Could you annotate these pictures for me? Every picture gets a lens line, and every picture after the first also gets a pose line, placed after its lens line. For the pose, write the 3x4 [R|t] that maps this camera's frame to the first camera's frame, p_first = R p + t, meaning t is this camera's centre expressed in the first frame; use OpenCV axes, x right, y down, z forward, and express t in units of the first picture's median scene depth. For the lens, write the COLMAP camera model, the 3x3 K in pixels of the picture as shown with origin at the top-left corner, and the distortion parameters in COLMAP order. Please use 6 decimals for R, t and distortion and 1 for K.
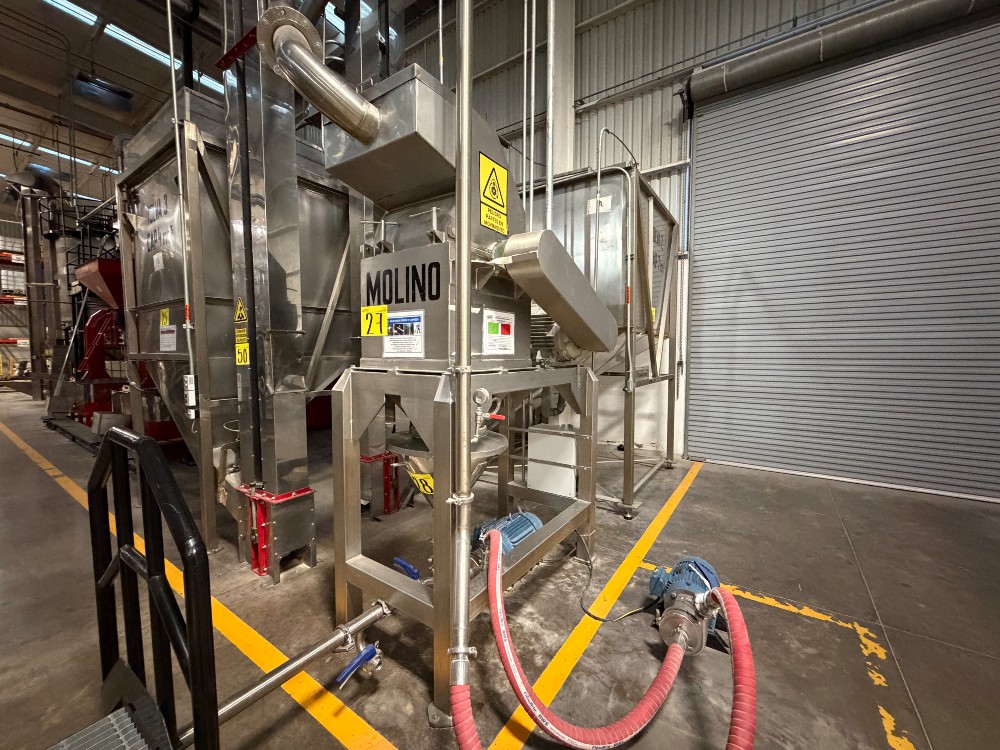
lens RADIAL K [[399.2, 0, 497.2], [0, 399.2, 377.7], [0, 0, 1]] dist [0.001236, 0.000013]
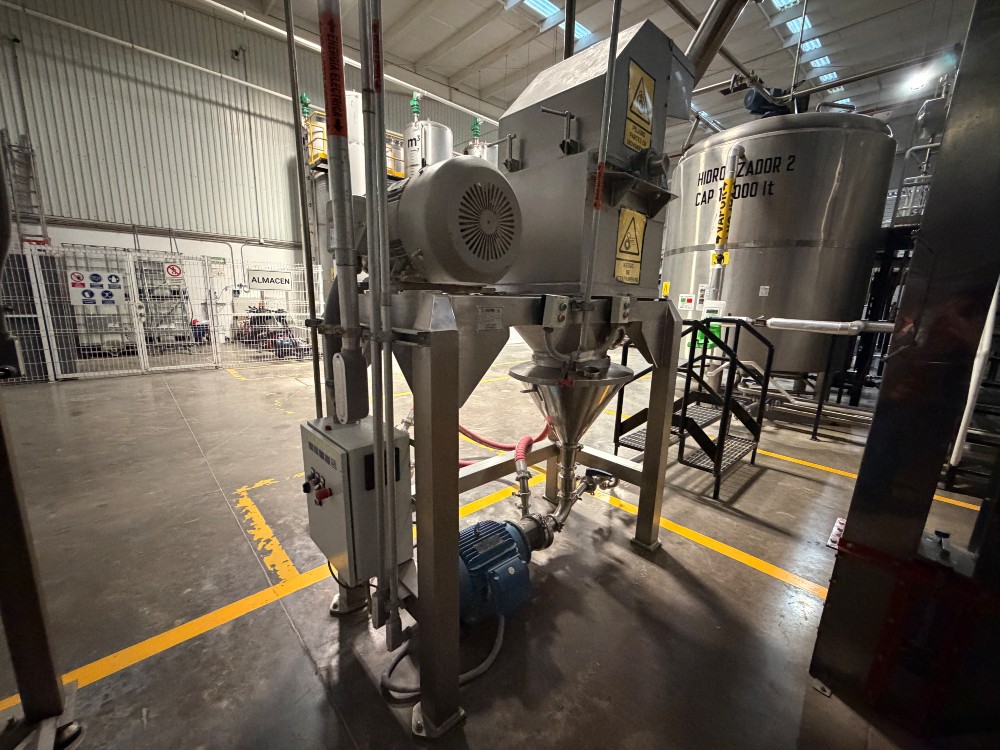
lens RADIAL K [[399.2, 0, 497.0], [0, 399.2, 377.8], [0, 0, 1]] dist [0.001236, 0.000013]
pose [[-0.976488, -0.071517, 0.203364, -0.172509], [-0.017098, 0.966087, 0.257649, -0.091233], [-0.214894, 0.248114, -0.944595, 2.283052]]
